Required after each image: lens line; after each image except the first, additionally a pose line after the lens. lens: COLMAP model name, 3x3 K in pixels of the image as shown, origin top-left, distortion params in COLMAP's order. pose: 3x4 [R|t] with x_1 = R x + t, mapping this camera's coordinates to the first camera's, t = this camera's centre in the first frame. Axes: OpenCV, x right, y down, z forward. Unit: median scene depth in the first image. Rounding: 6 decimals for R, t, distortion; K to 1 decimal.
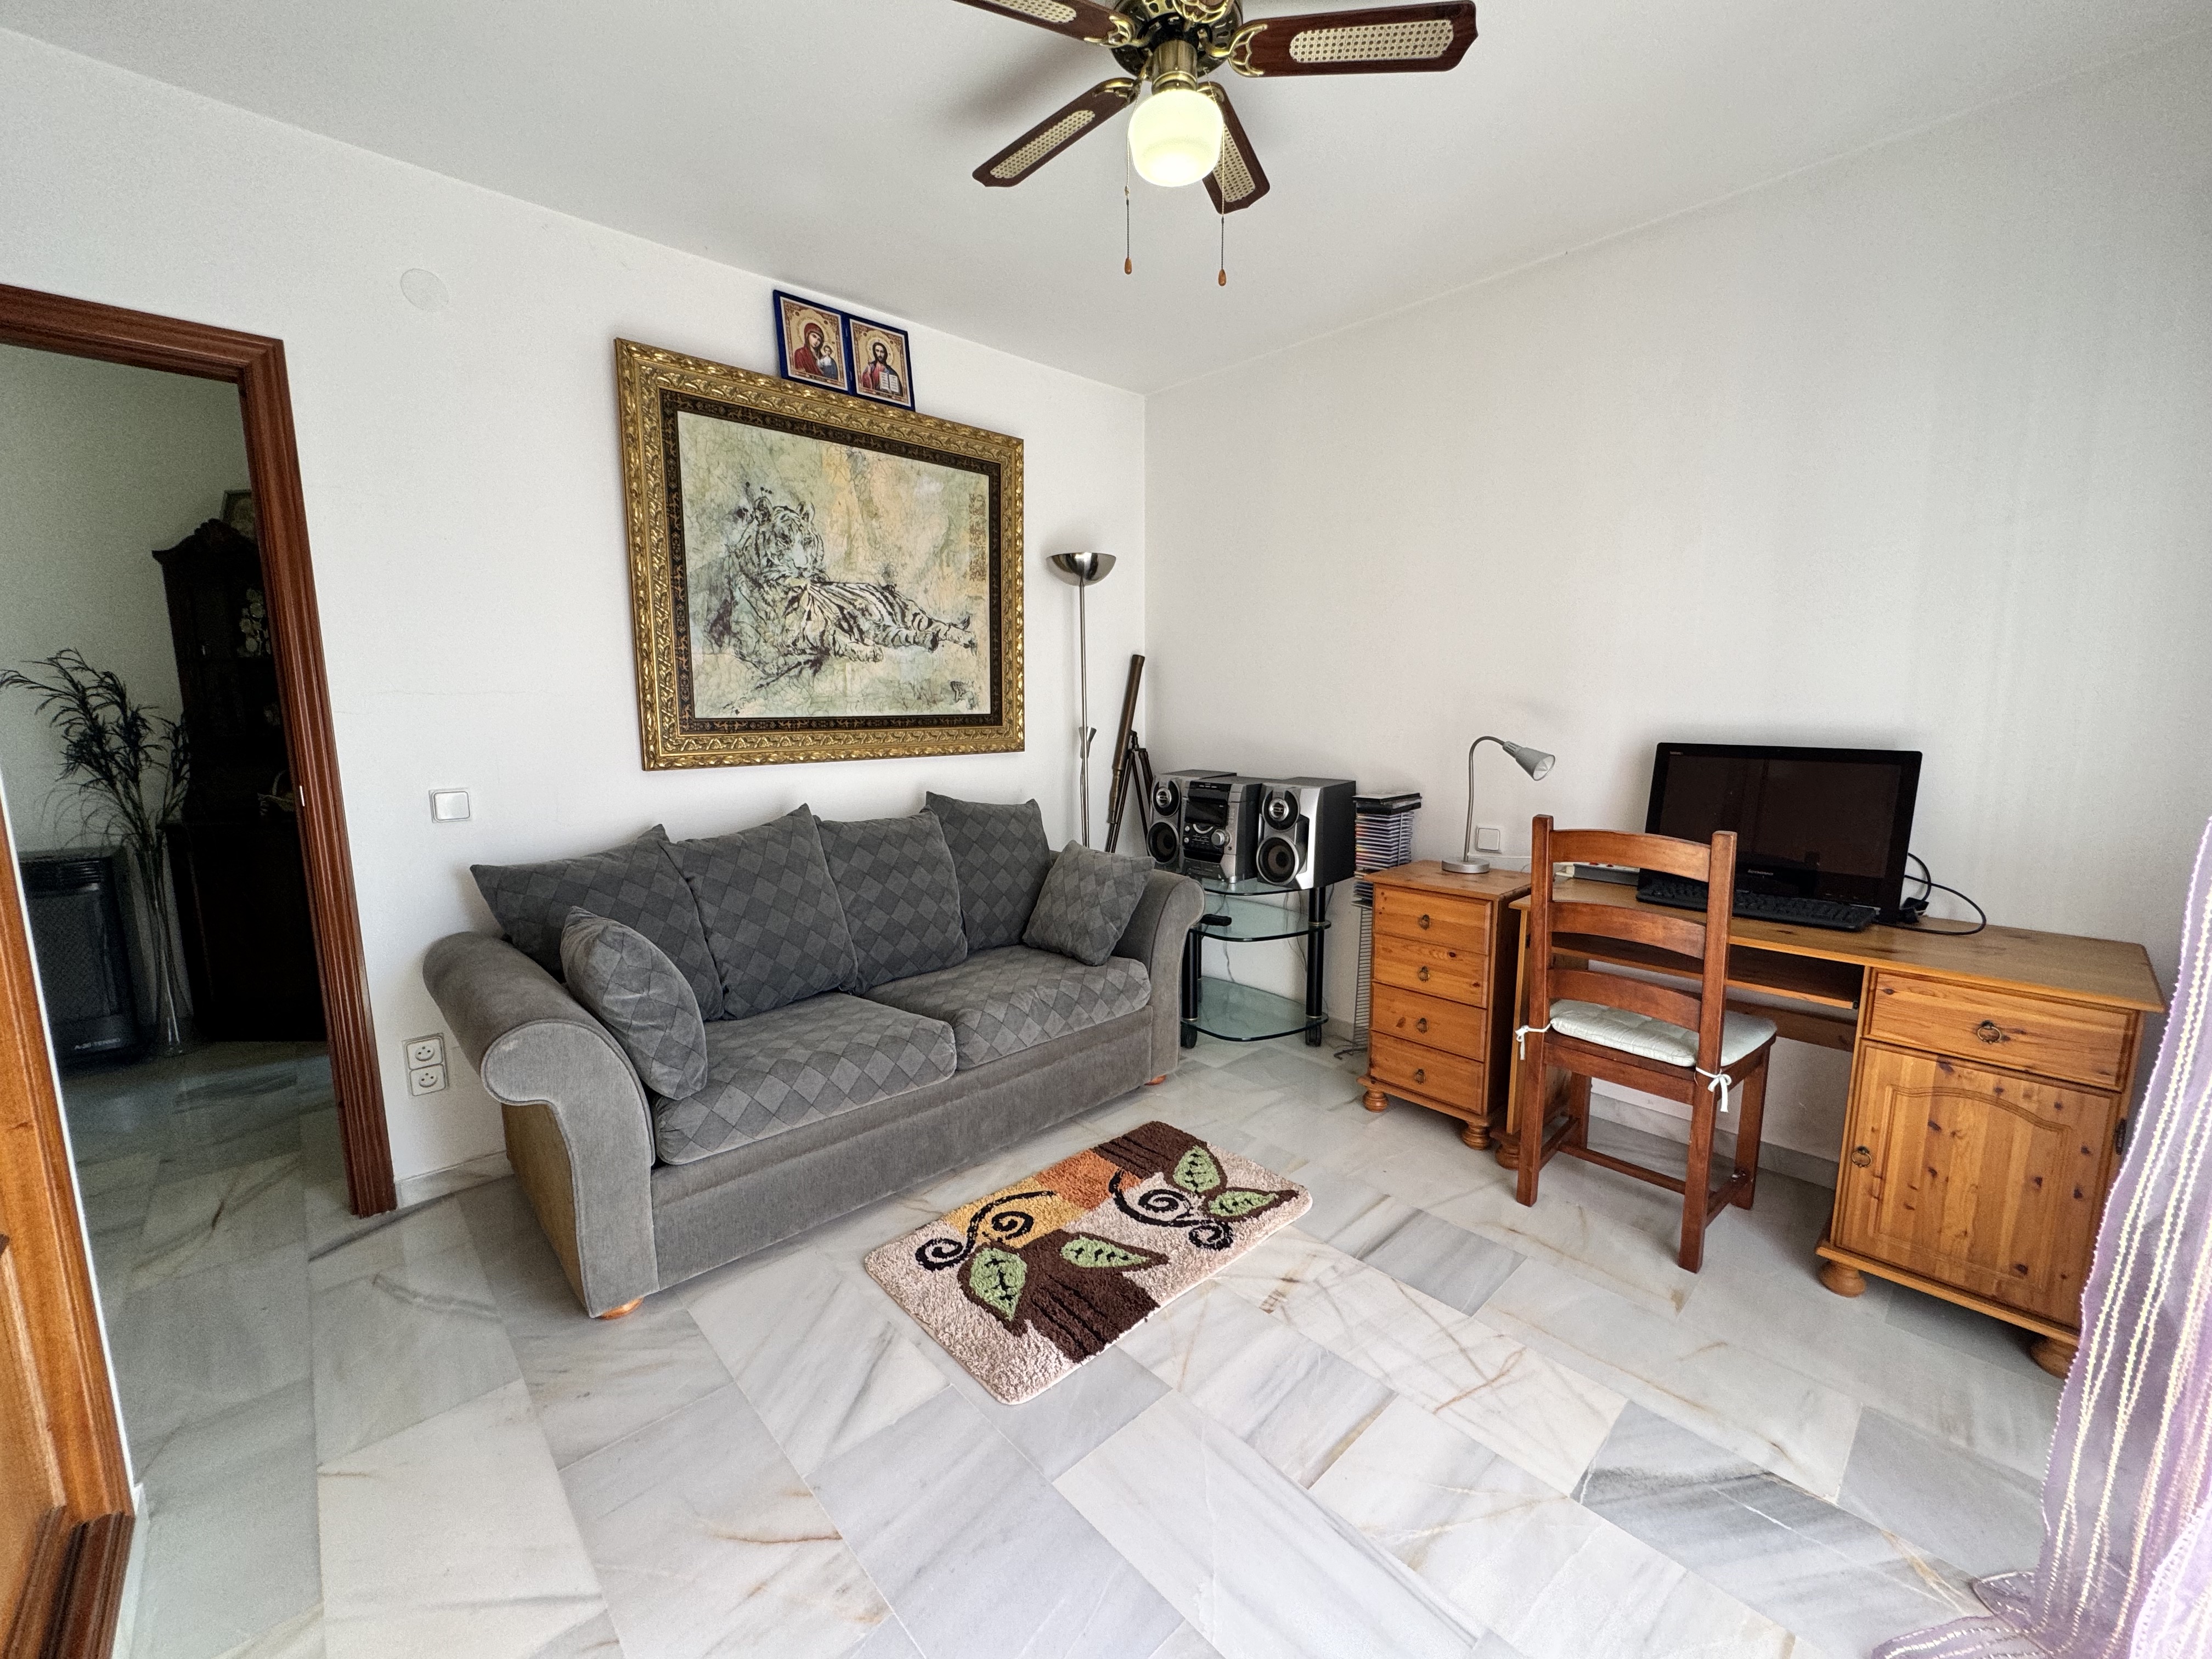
lens RADIAL K [[878.6, 0, 1106.0], [0, 878.6, 829.5], [0, 0, 1]] dist [-0.001461, 0.000069]
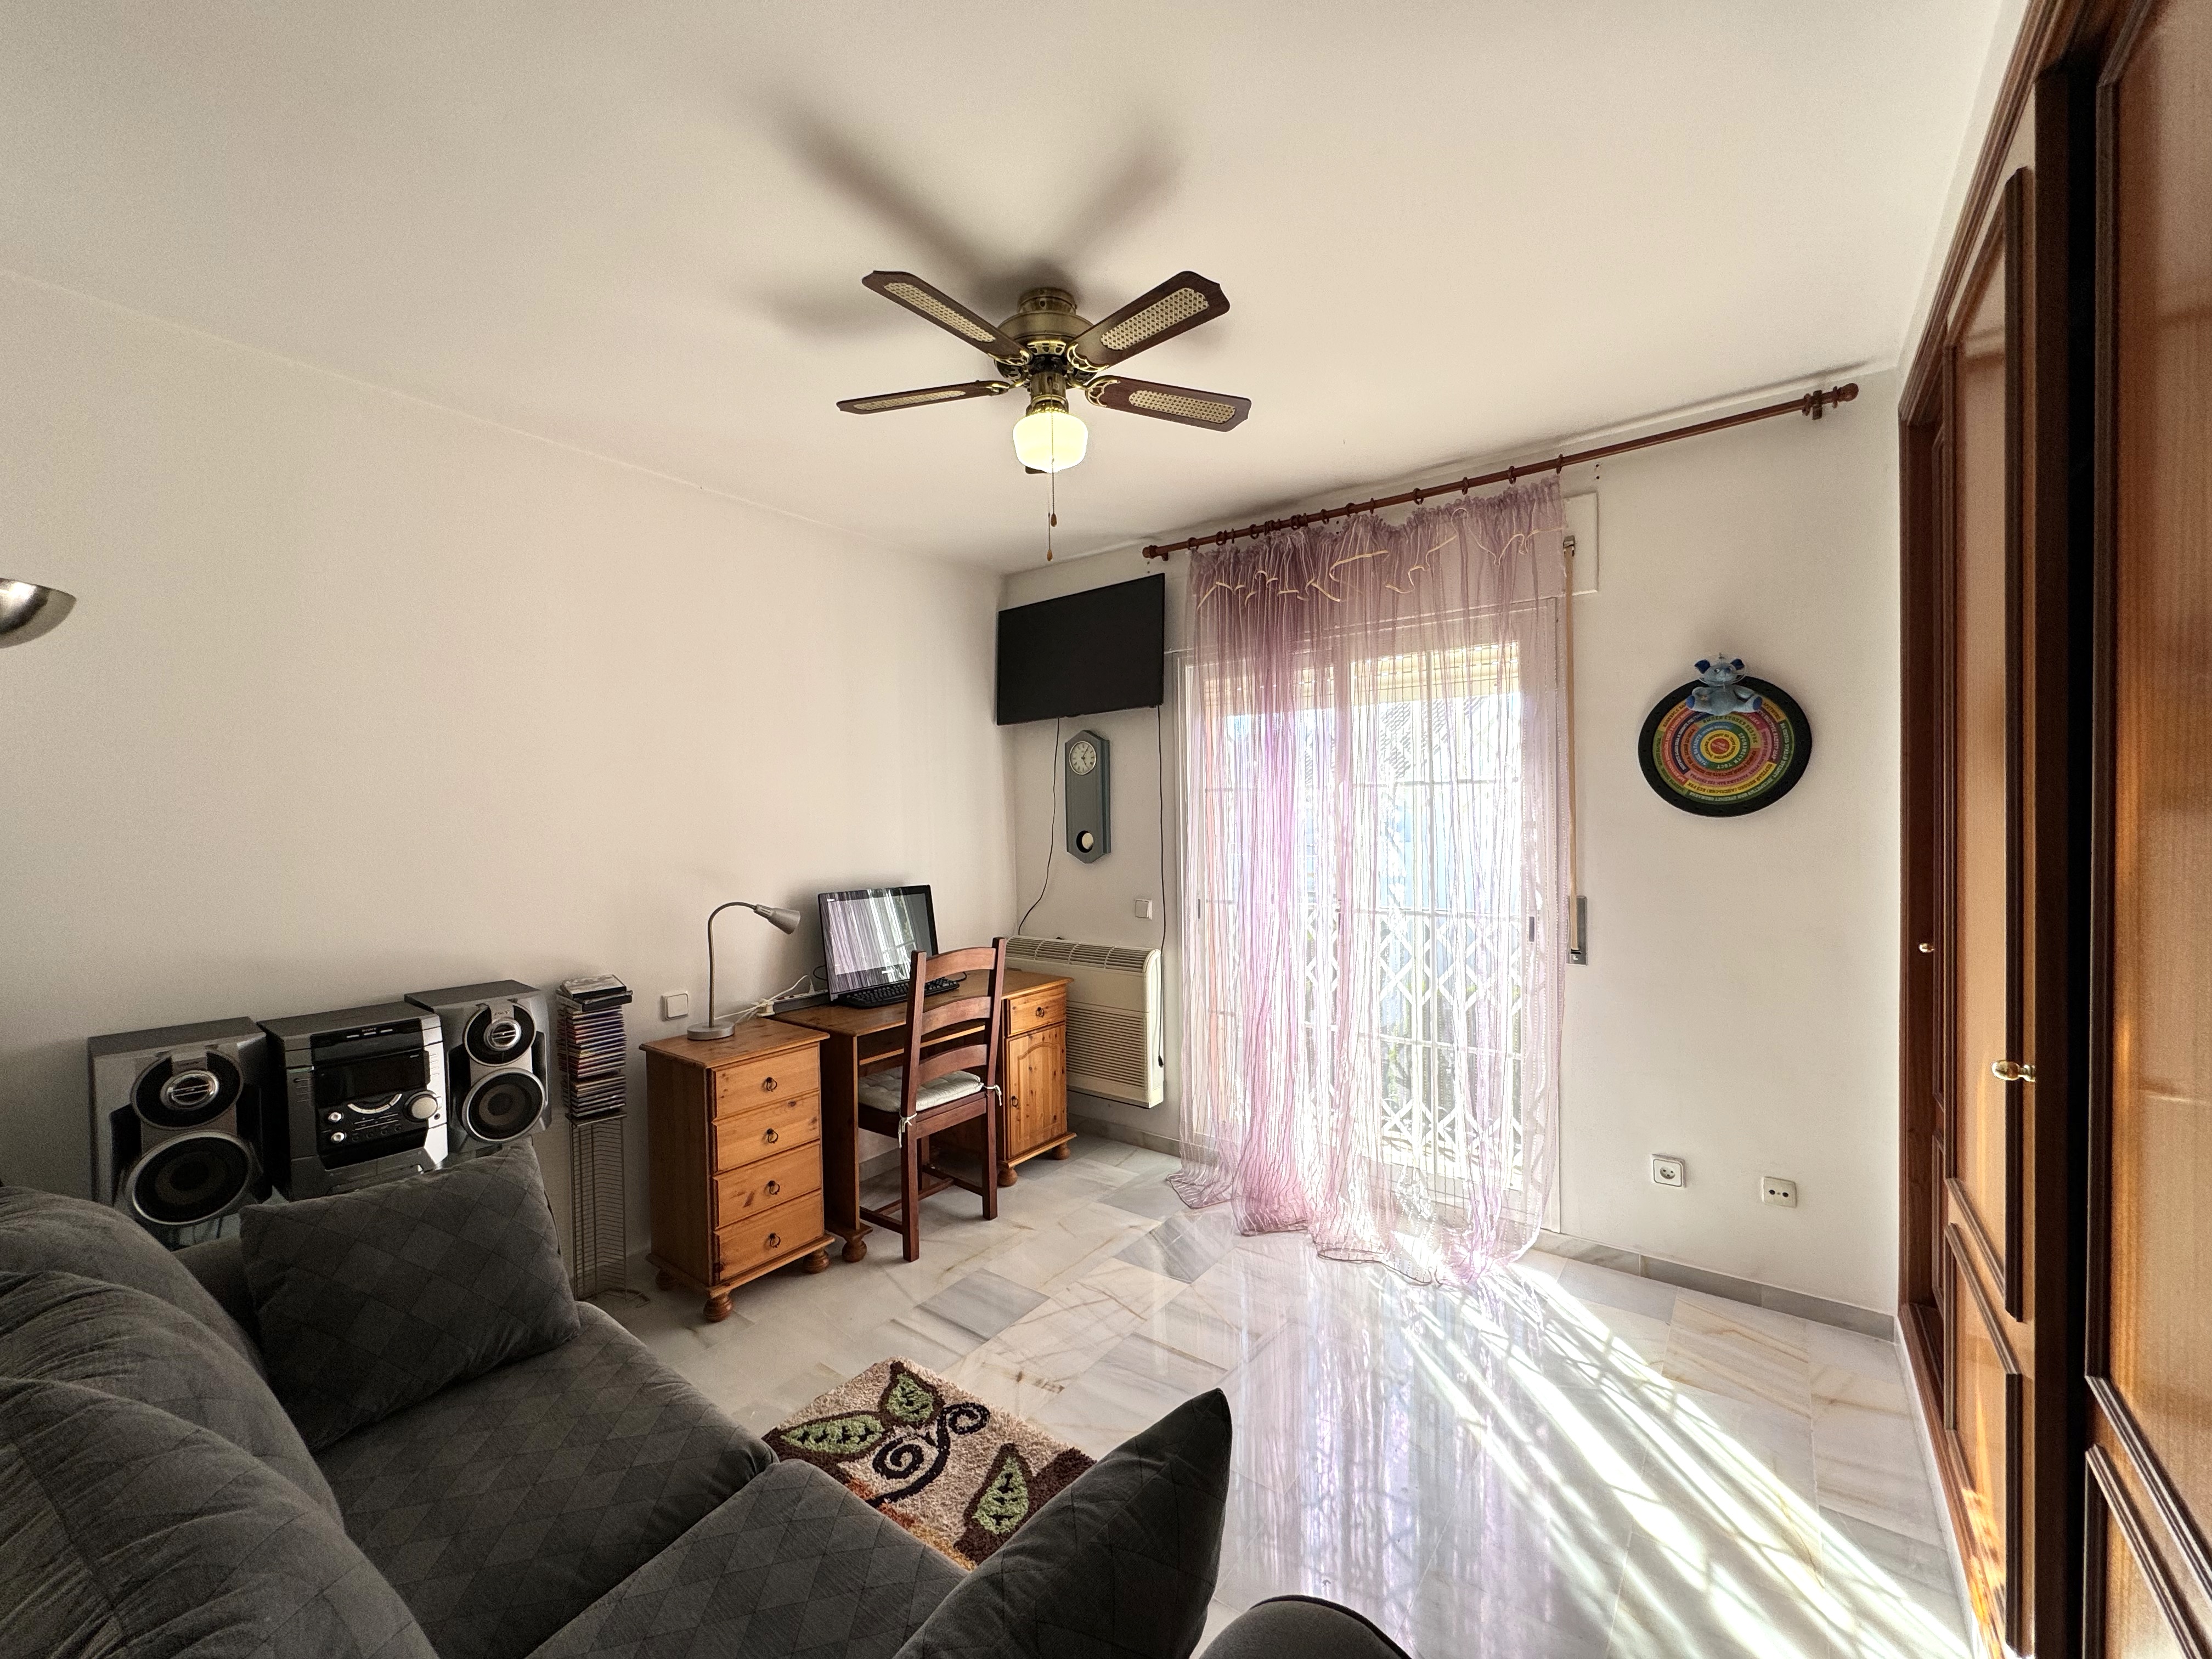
lens RADIAL K [[878.6, 0, 1106.0], [0, 878.6, 829.5], [0, 0, 1]] dist [-0.001461, 0.000069]
pose [[-0.175099, -0.001953, 0.984549, -0.842009], [0.159547, 0.986724, 0.030332, -0.184769], [-0.971538, 0.162393, -0.172463, 0.878498]]
